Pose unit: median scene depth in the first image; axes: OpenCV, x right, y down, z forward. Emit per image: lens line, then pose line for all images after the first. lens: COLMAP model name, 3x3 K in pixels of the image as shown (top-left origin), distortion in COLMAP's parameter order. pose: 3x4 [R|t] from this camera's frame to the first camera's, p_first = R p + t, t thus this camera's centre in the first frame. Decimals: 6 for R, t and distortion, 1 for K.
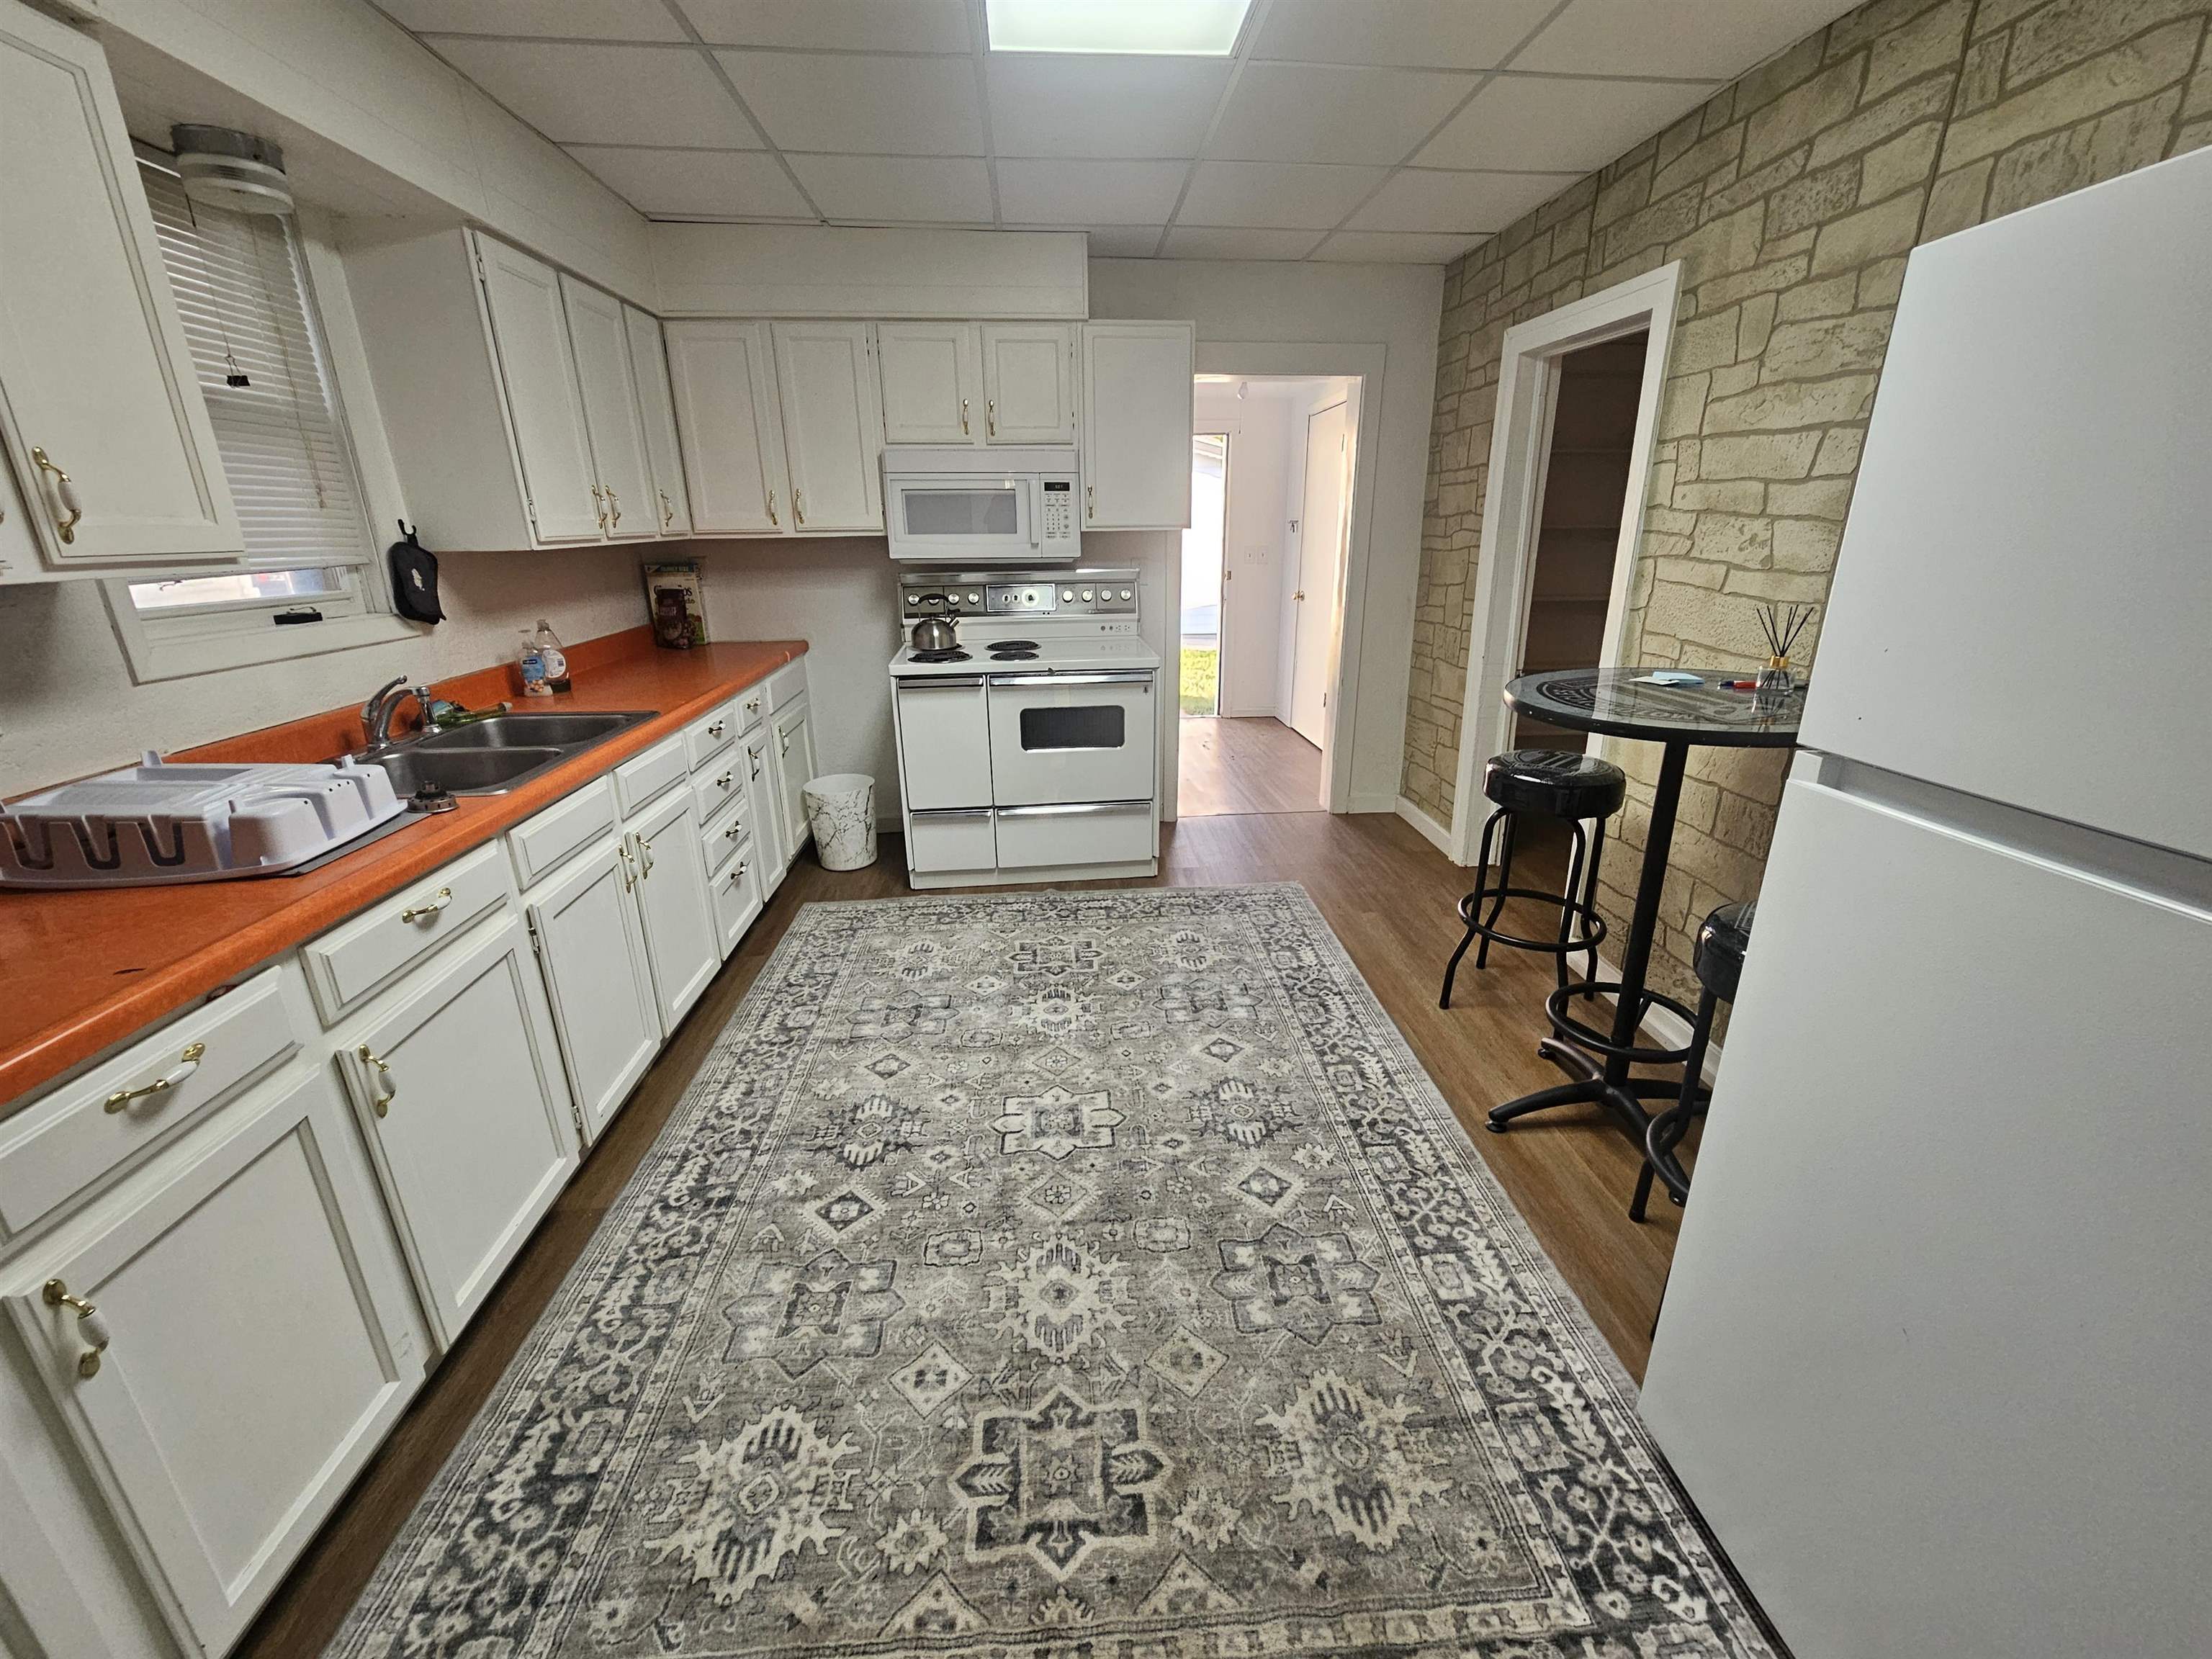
lens RADIAL K [[906.4, 0, 1114.6], [0, 906.4, 824.3], [0, 0, 1]] dist [-0.000620, -0.000148]
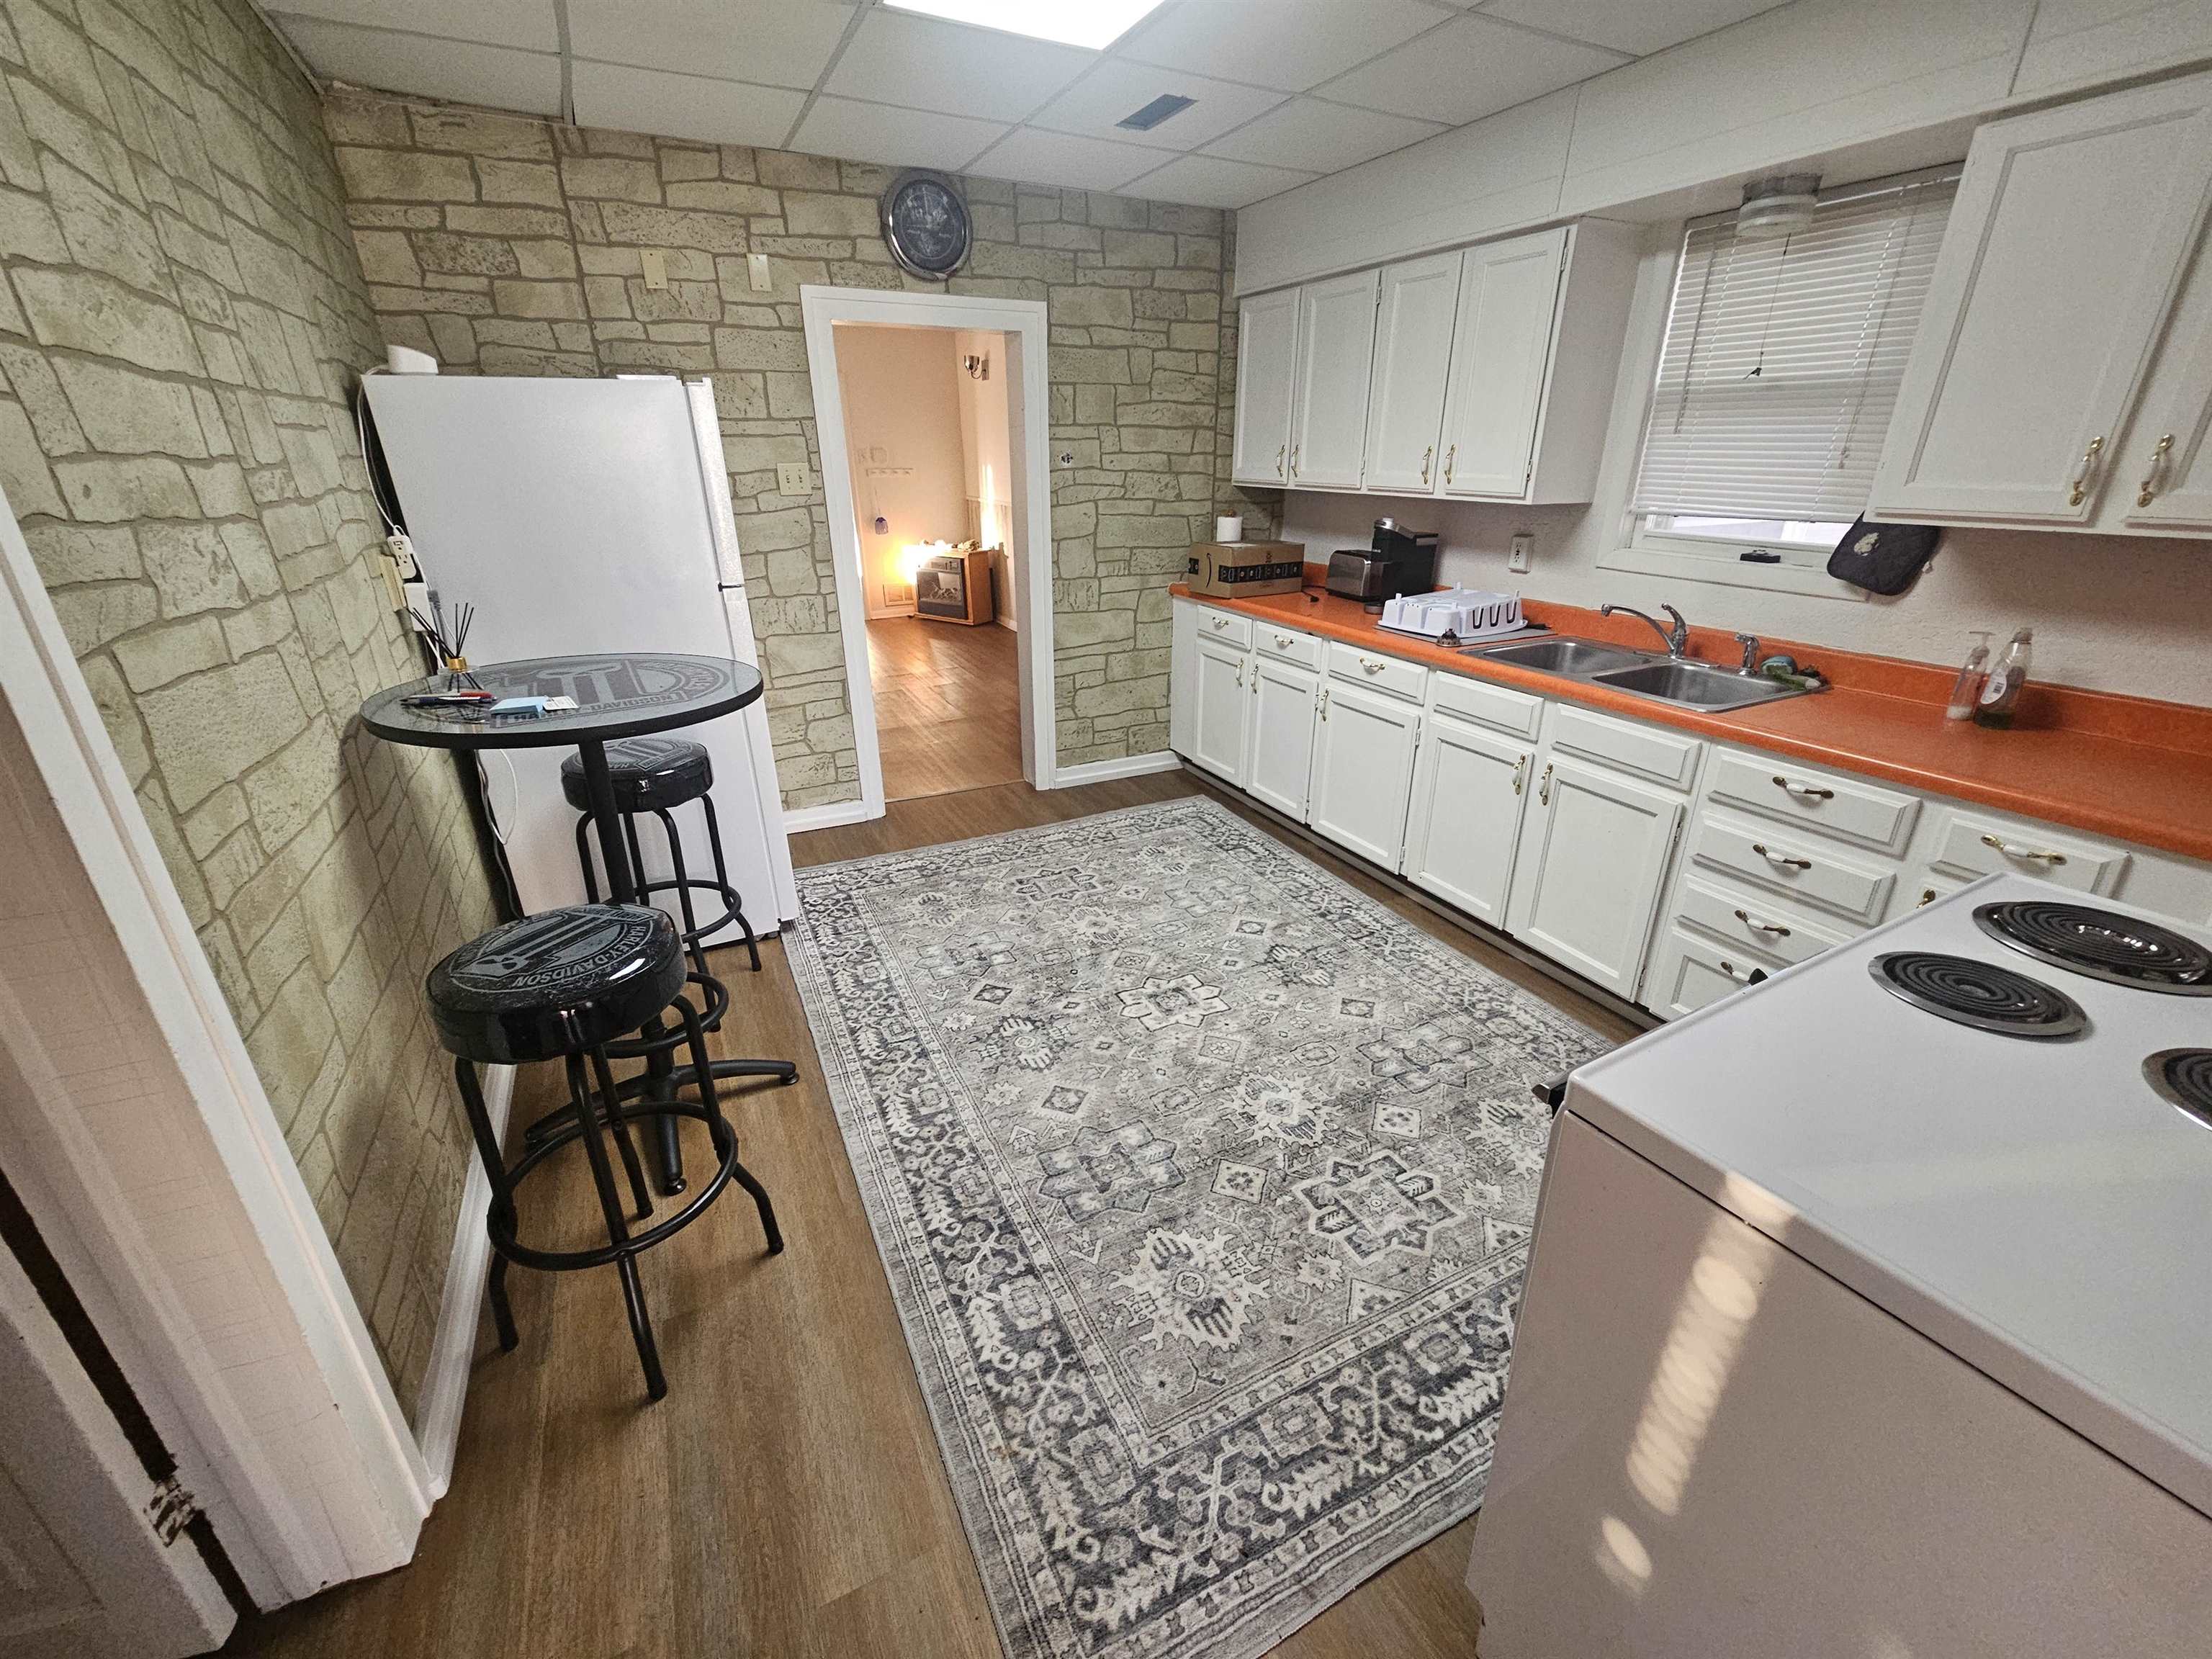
lens RADIAL K [[906.4, 0, 1114.6], [0, 906.4, 824.3], [0, 0, 1]] dist [-0.000620, -0.000148]
pose [[-0.924319, 0.149843, -0.350973, 0.427060], [-0.117170, 0.763835, 0.634687, -0.650360], [0.363189, 0.627777, -0.688470, 1.805848]]
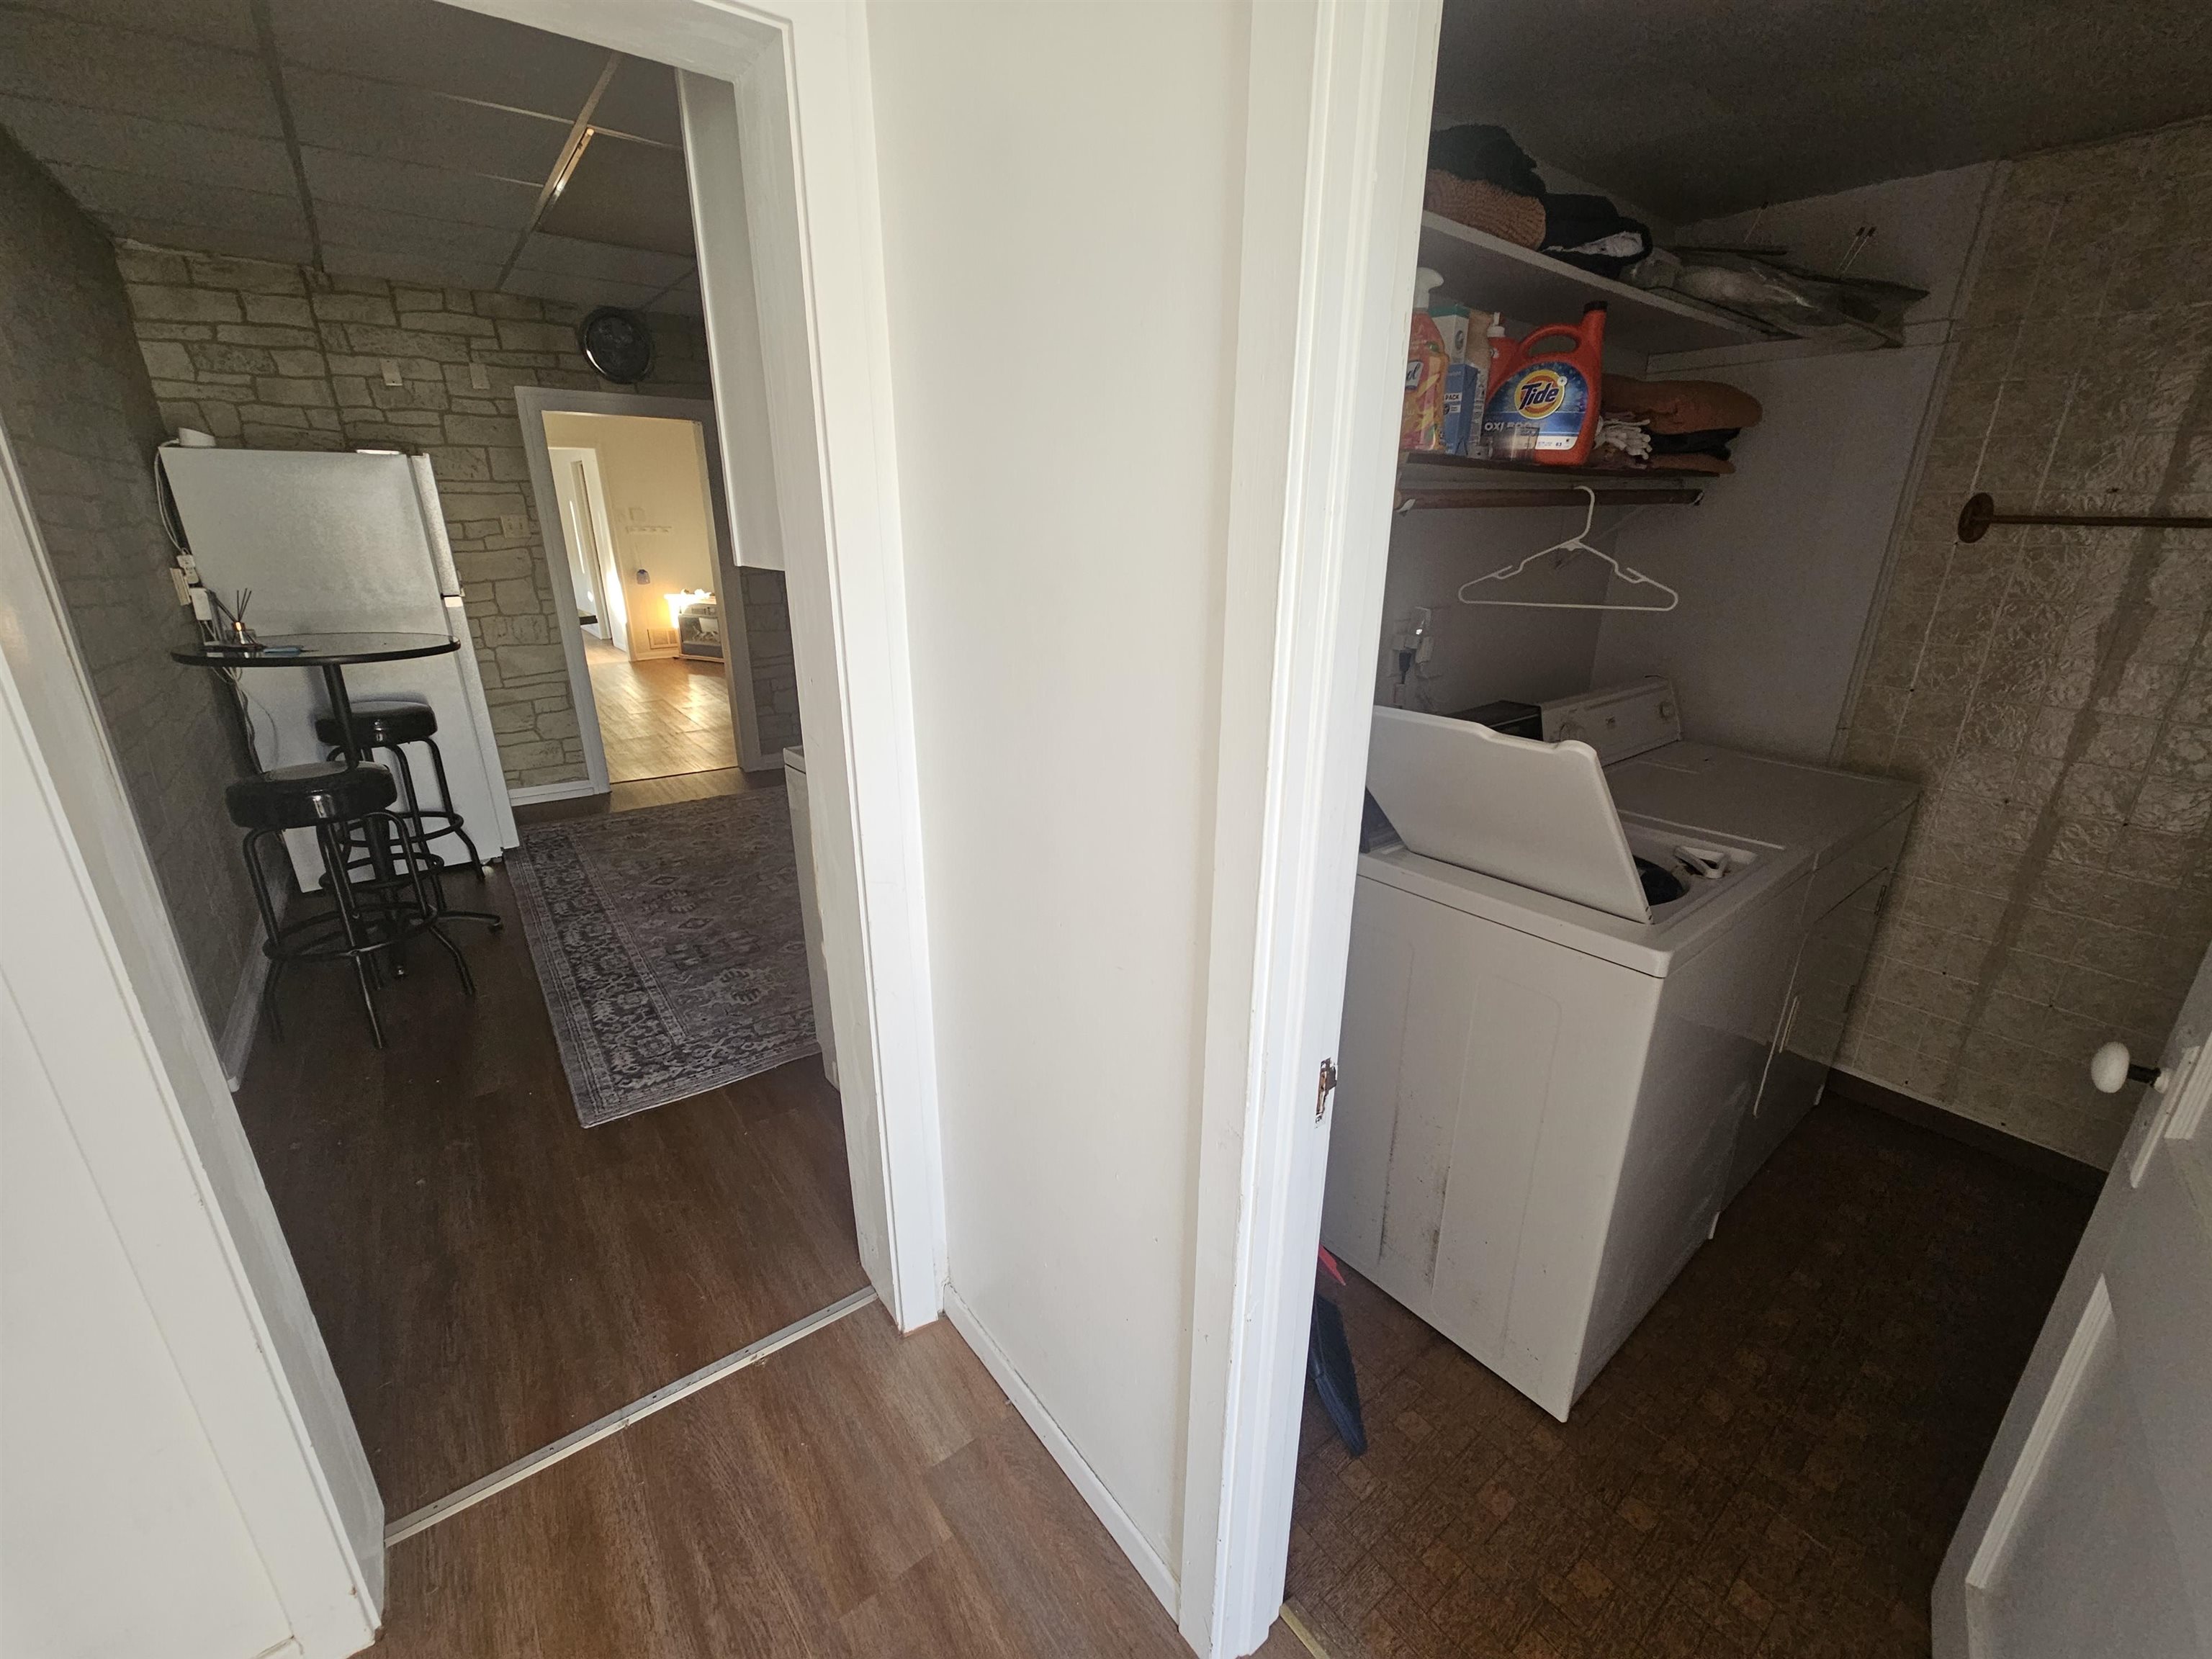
lens RADIAL K [[905.8, 0, 1120.8], [0, 905.8, 826.2], [0, 0, 1]] dist [-0.001060, -0.001075]
pose [[-0.838789, 0.169593, -0.517370, 0.320943], [-0.179480, 0.811004, 0.556829, -0.897269], [0.514024, 0.559920, -0.649823, 2.612790]]
